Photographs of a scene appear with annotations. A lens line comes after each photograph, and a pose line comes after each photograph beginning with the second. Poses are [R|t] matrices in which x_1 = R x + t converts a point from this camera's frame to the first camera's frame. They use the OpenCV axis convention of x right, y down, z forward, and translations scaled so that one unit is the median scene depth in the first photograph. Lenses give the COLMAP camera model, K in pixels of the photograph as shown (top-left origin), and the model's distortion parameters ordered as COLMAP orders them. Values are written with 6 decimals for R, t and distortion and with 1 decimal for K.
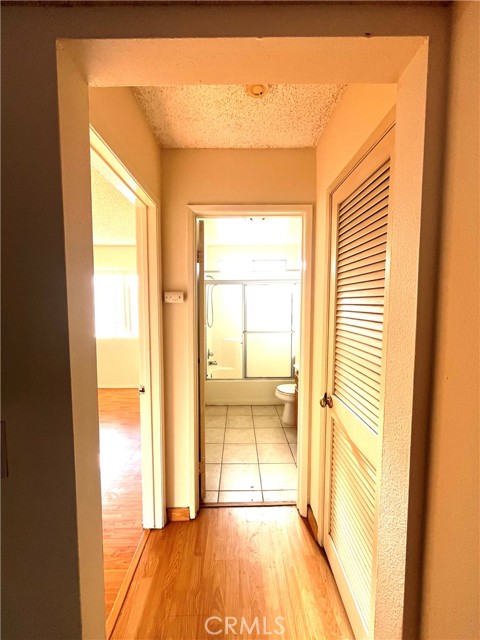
lens RADIAL K [[257.6, 0, 239.9], [0, 257.6, 321.0], [0, 0, 1]] dist [0.000138, -0.000154]
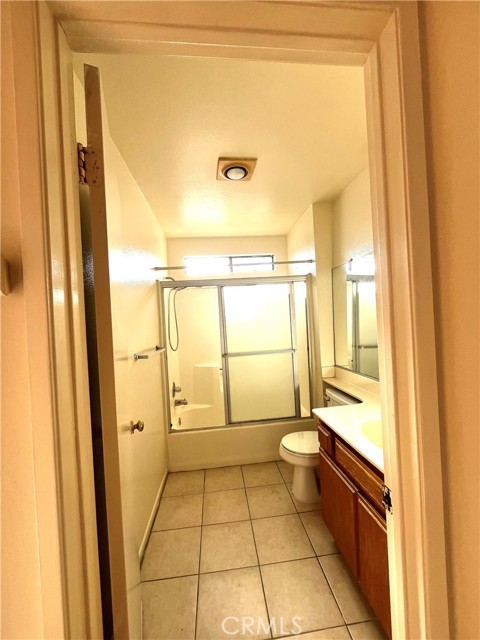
lens RADIAL K [[257.6, 0, 240.1], [0, 257.6, 317.6], [0, 0, 1]] dist [0.000138, -0.000154]
pose [[0.994226, -0.051756, 0.093997, -0.000453], [0.057782, 0.996368, -0.062554, -0.010674], [-0.090418, 0.067624, 0.993605, 0.321890]]
